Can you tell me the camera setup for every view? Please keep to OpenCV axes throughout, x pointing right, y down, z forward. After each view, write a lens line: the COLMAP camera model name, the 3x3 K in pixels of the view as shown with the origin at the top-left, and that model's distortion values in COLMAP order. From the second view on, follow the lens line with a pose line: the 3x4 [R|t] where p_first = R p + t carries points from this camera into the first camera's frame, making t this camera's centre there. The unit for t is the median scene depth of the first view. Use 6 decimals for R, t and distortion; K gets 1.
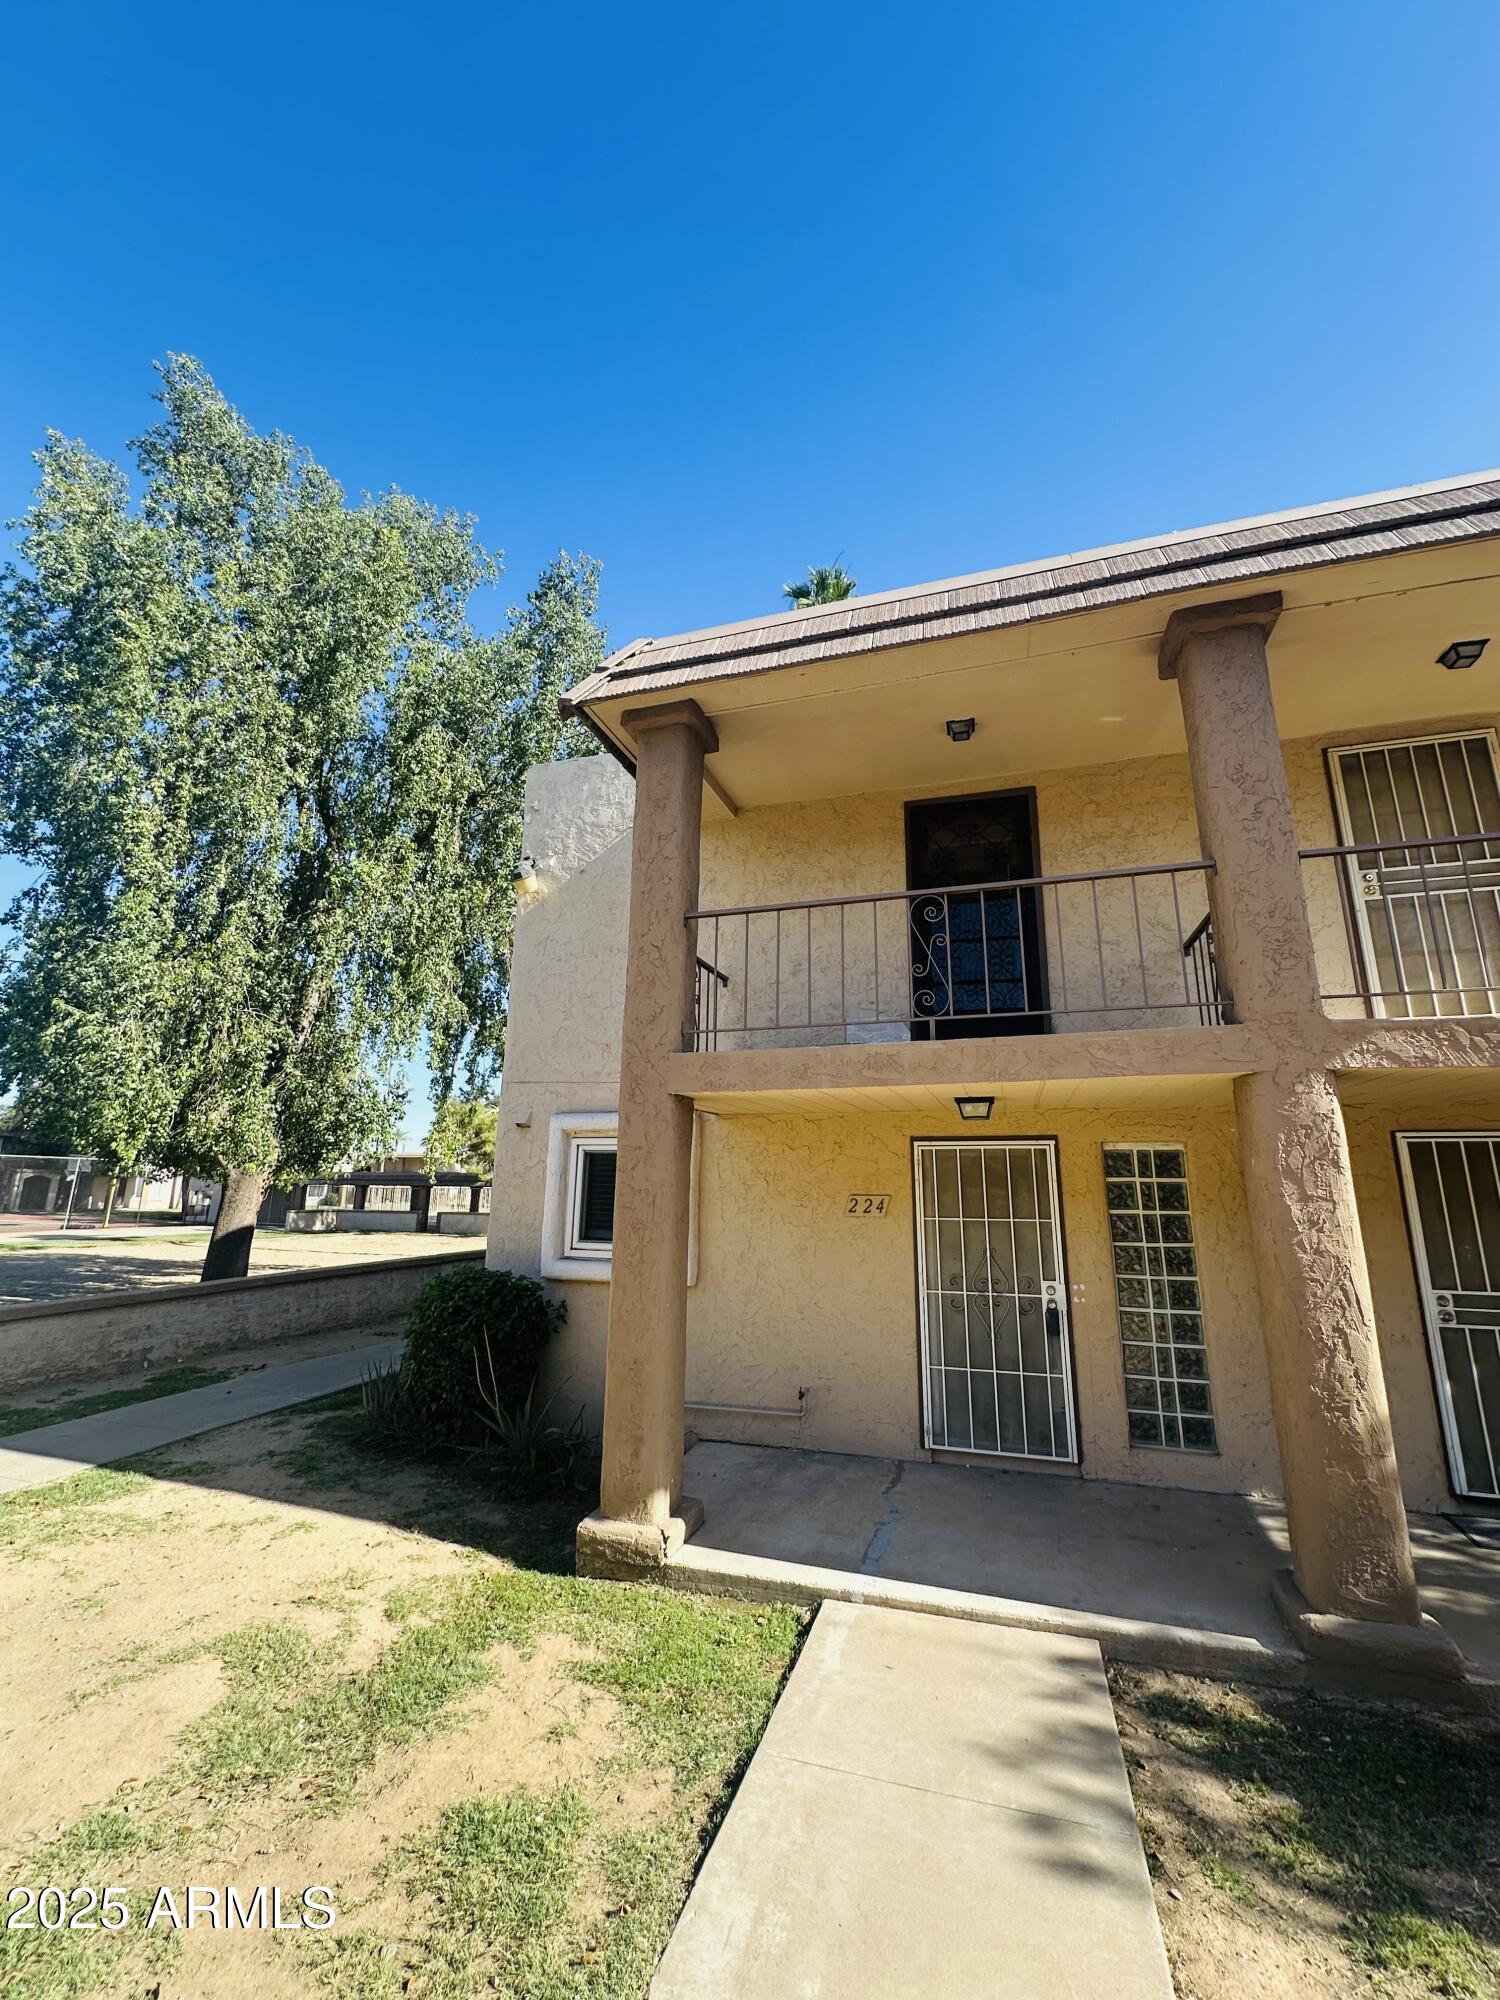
lens RADIAL K [[800.4, 0, 750.0], [0, 800.4, 1000.0], [0, 0, 1]] dist [-0.001156, -0.000116]
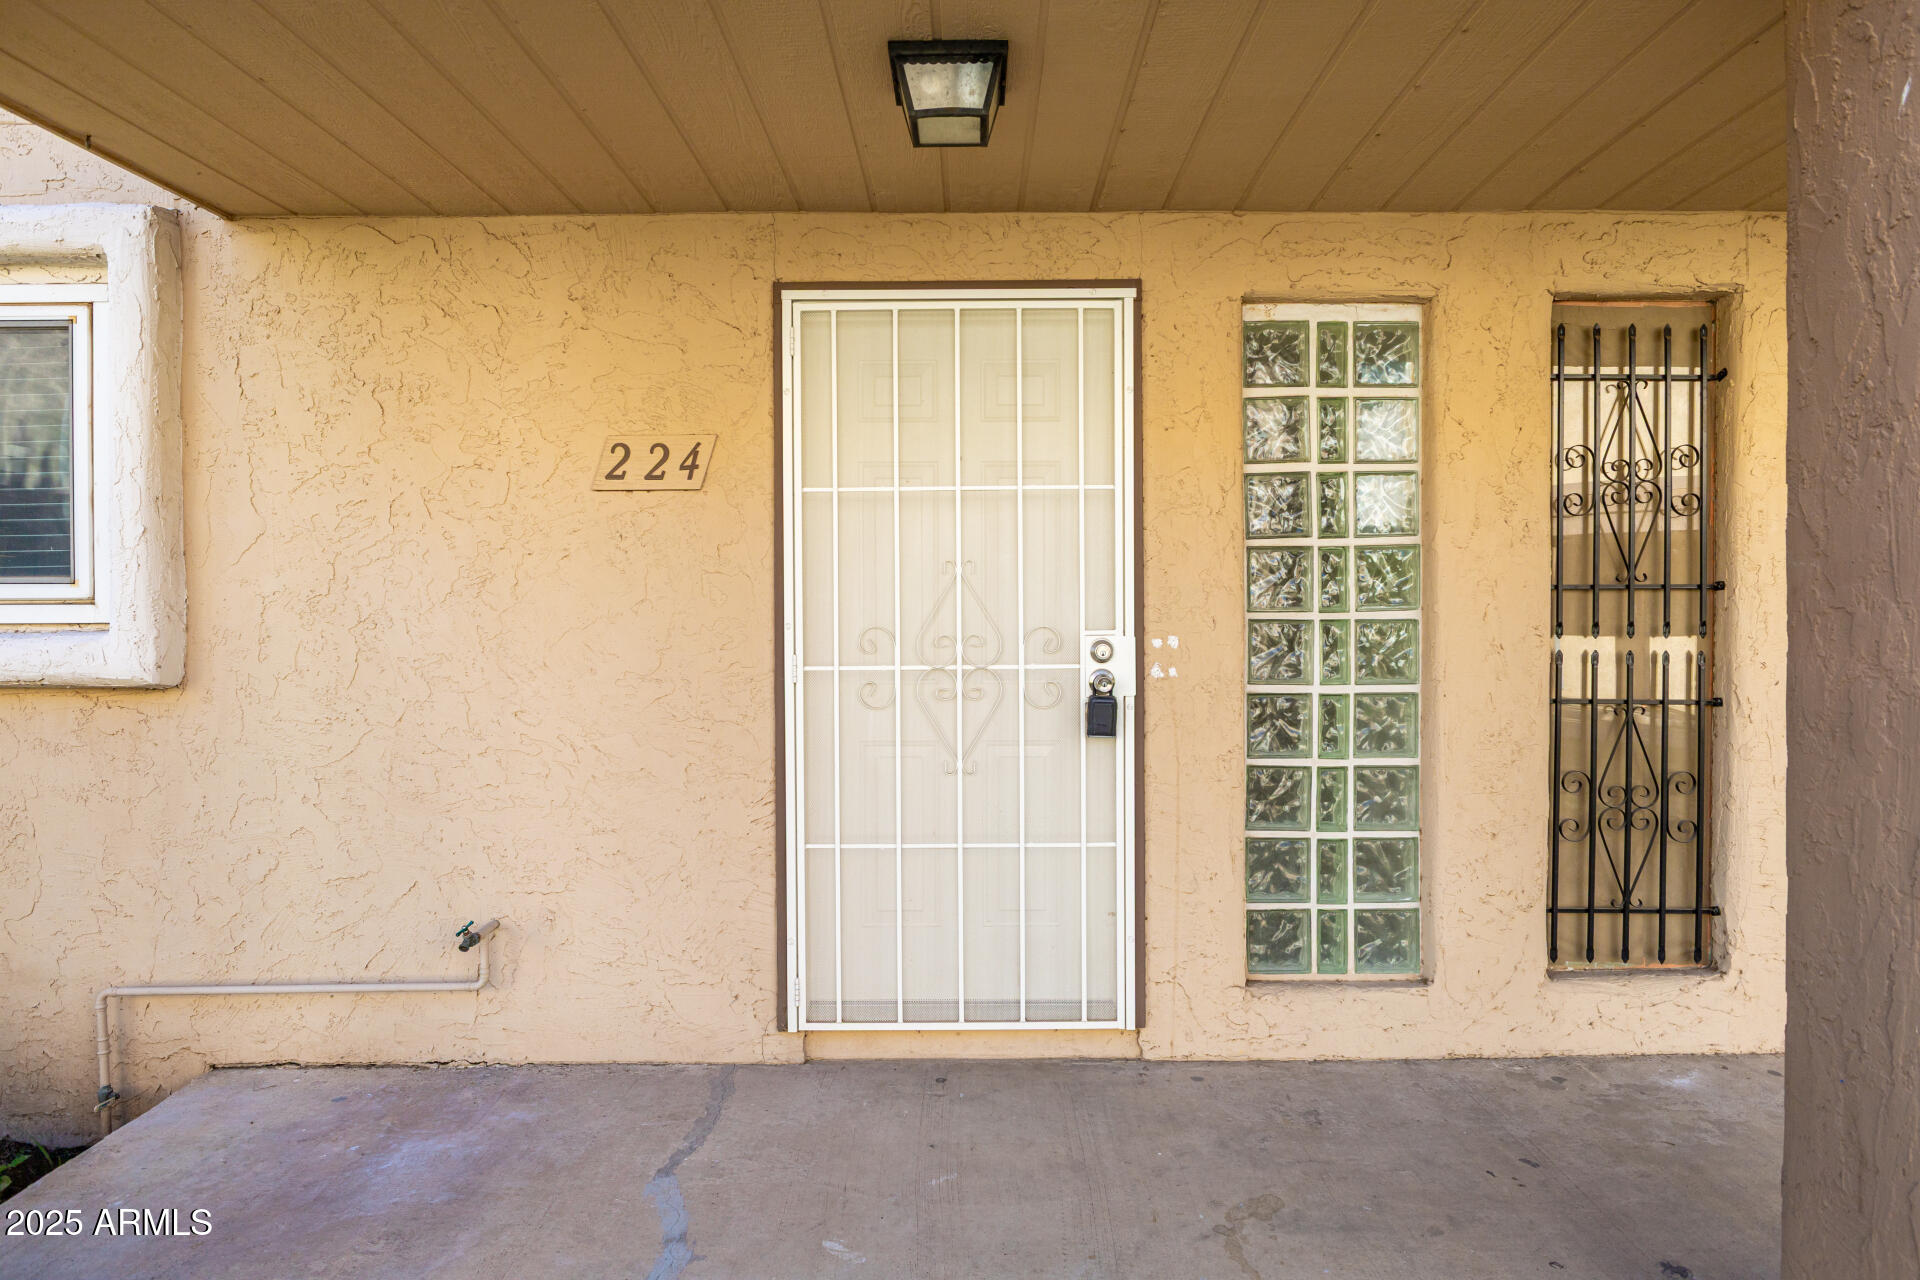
lens RADIAL K [[1255.9, 0, 960.8], [0, 1255.9, 613.4], [0, 0, 1]] dist [-0.000335, -0.000995]
pose [[0.957418, -0.021228, 0.287924, 0.120256], [-0.051438, 0.968795, 0.242468, 0.188119], [-0.284087, -0.246953, 0.926450, 0.422730]]
